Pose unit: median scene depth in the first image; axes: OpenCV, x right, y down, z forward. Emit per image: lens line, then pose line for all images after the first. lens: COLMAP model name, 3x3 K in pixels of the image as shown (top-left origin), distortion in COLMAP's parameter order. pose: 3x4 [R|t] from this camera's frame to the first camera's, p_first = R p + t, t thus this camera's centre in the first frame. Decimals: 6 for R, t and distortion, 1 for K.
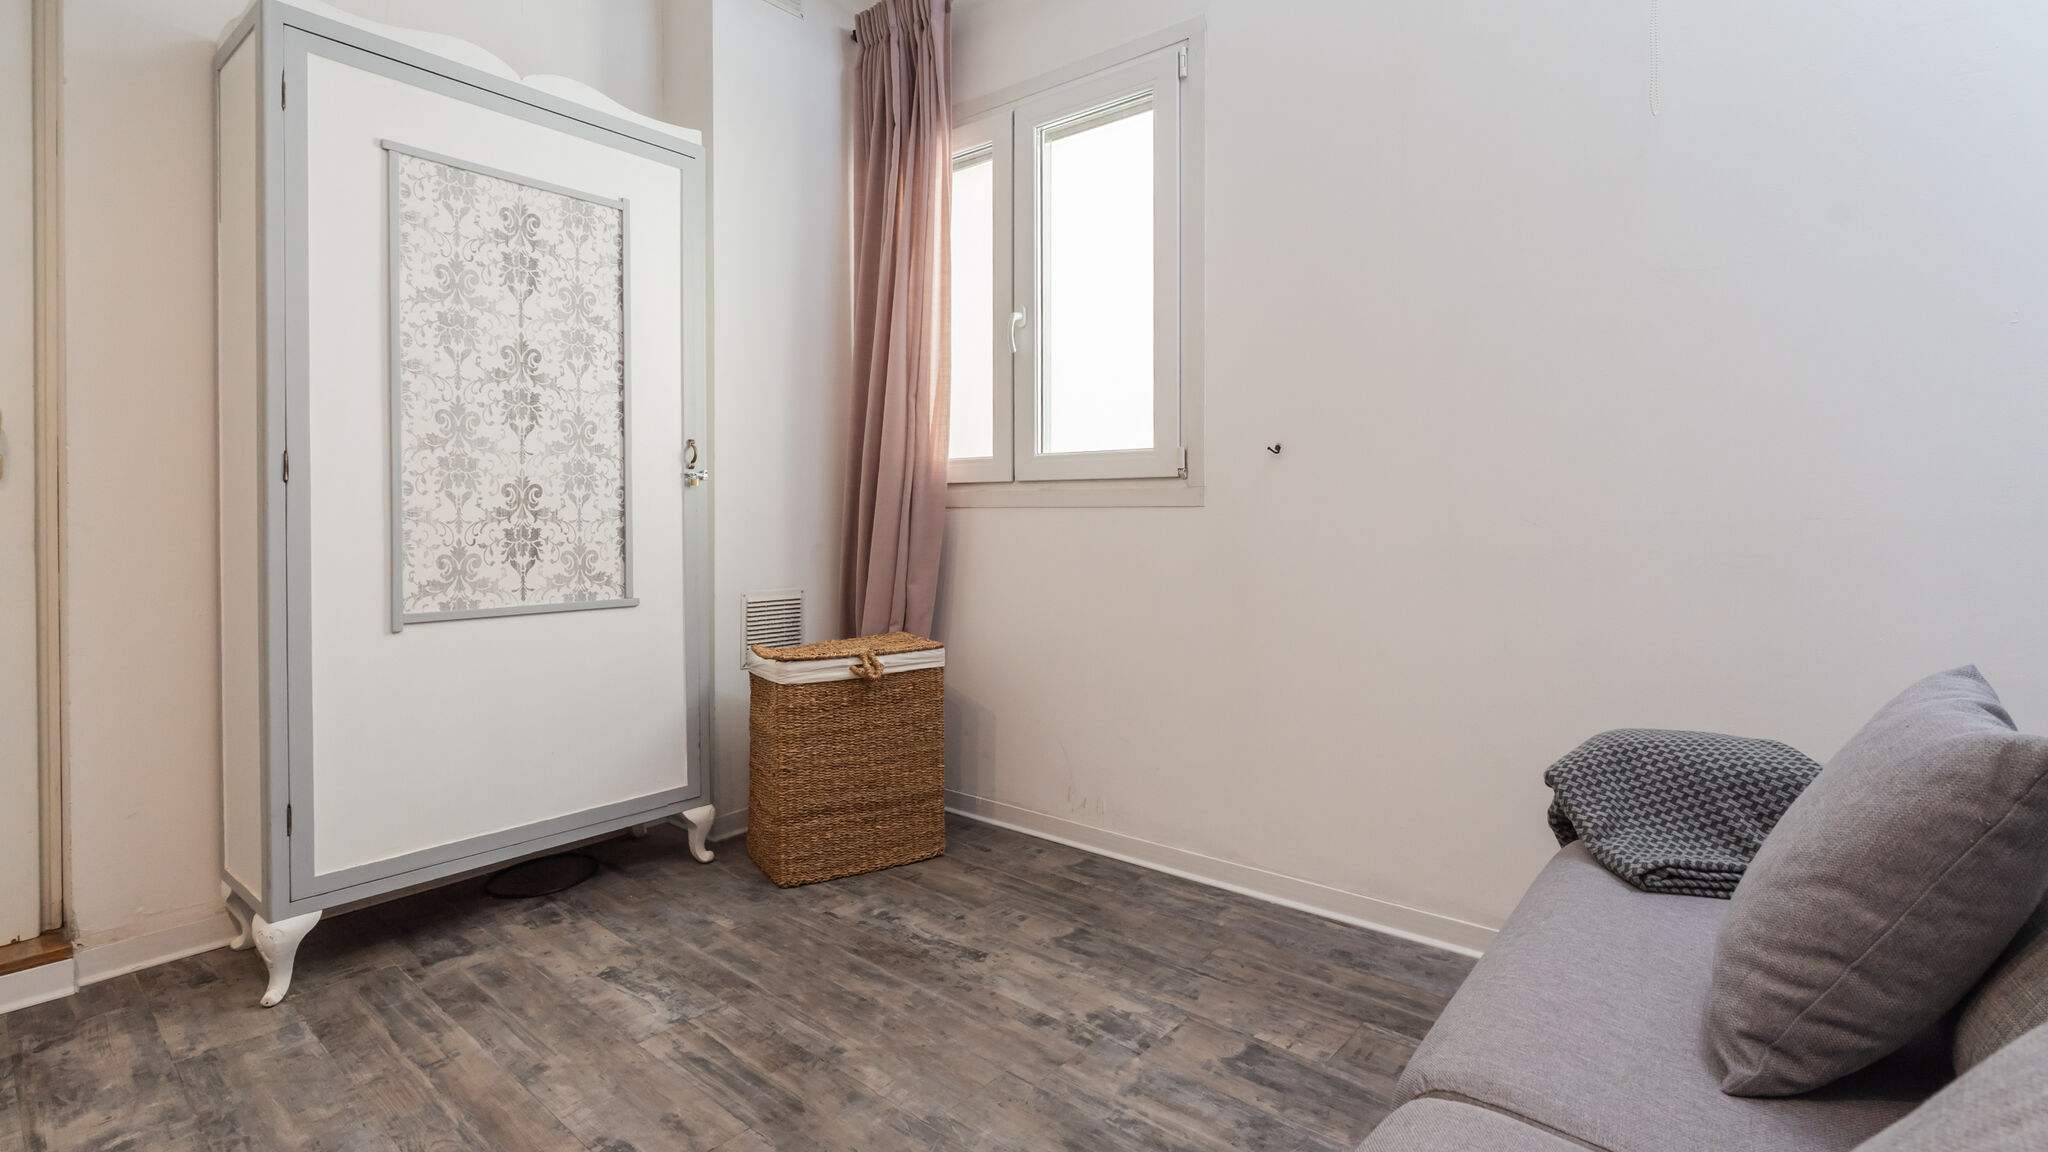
lens RADIAL K [[957.9, 0, 1016.6], [0, 957.9, 522.3], [0, 0, 1]] dist [-0.006173, -0.001260]
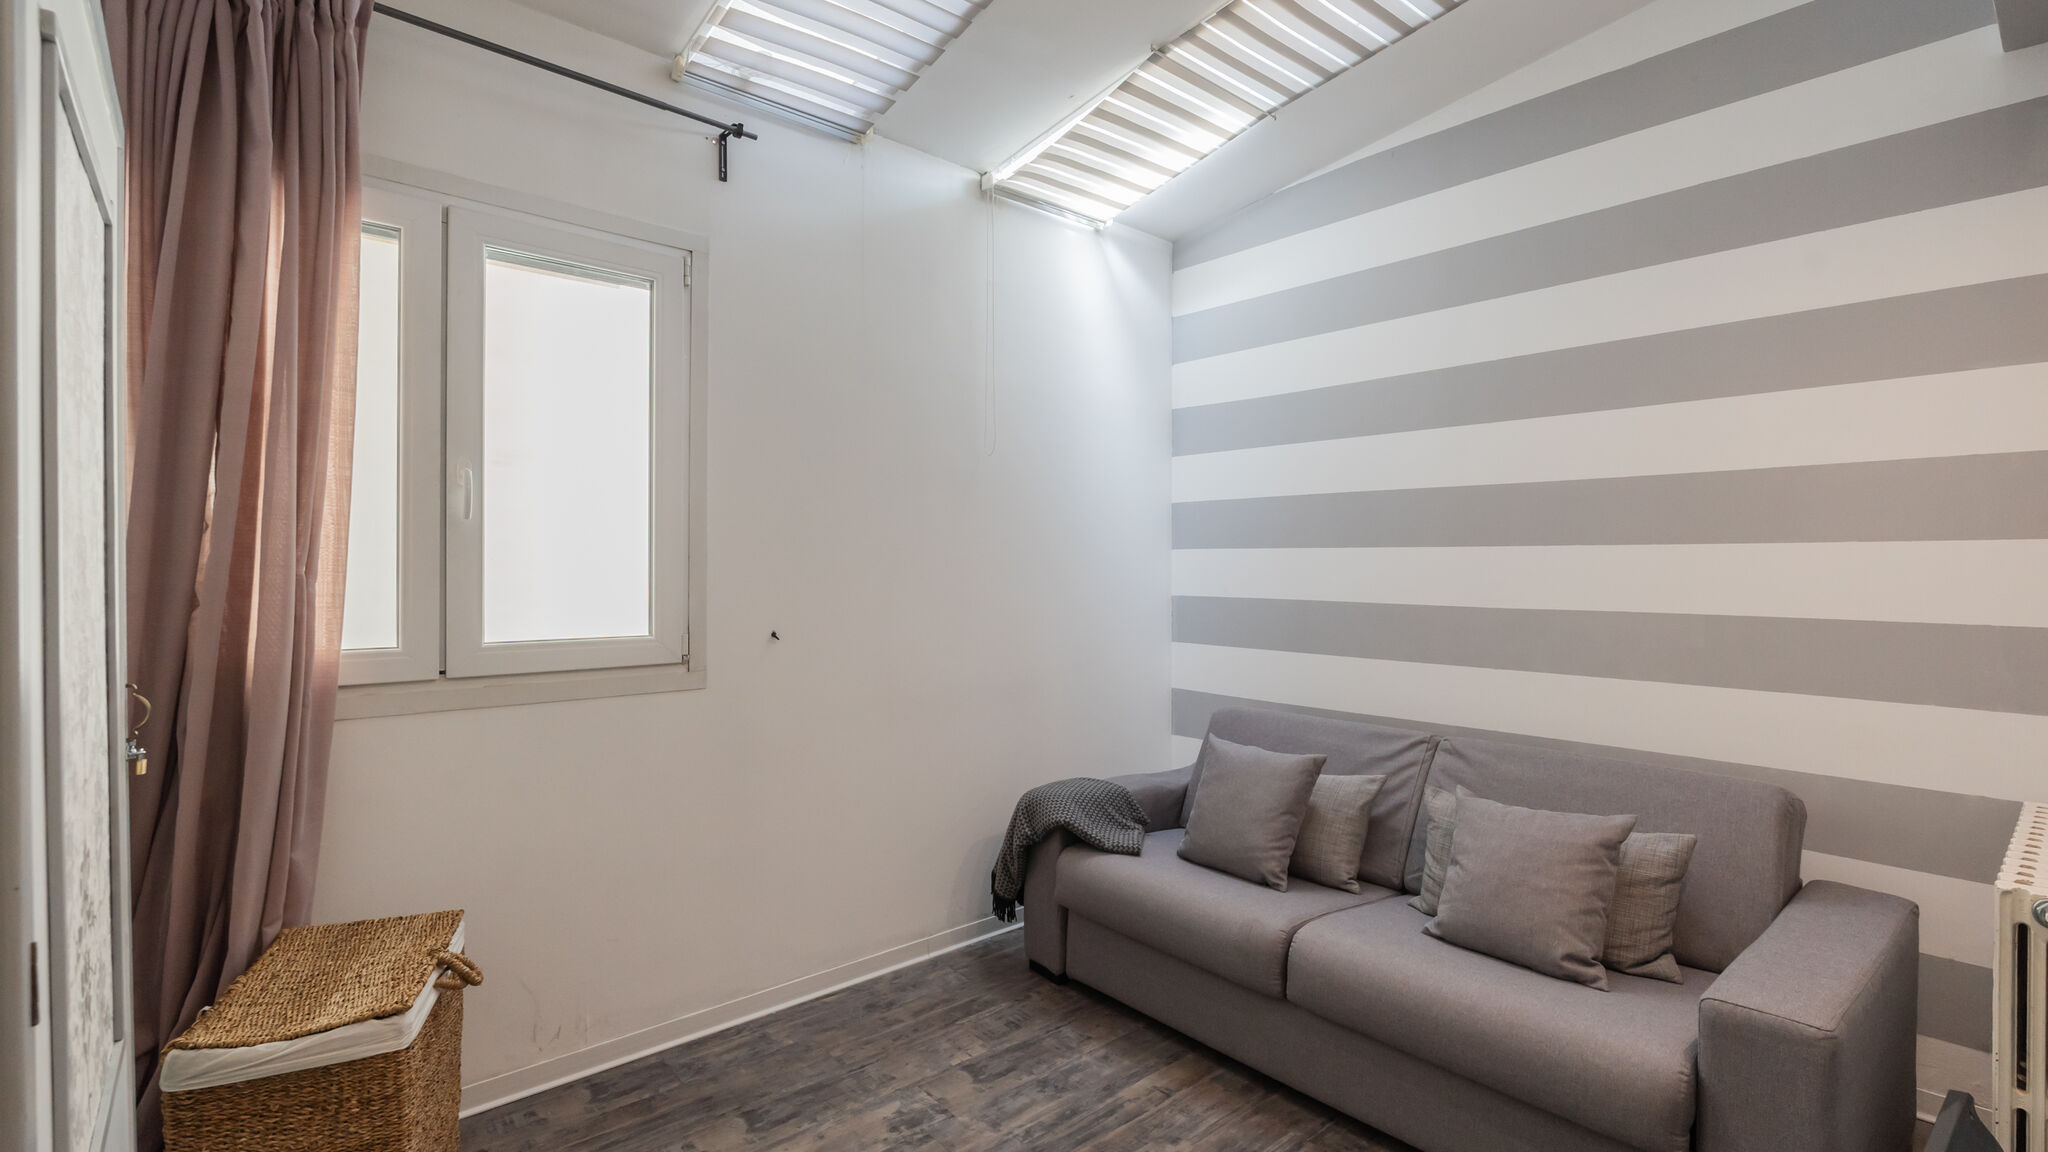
lens RADIAL K [[957.9, 0, 1020.6], [0, 957.9, 562.9], [0, 0, 1]] dist [-0.006173, -0.001260]
pose [[0.130669, -0.004363, 0.991416, -0.981609], [0.003677, 0.999986, 0.003916, -0.191617], [-0.991419, 0.003133, 0.130683, 0.591718]]
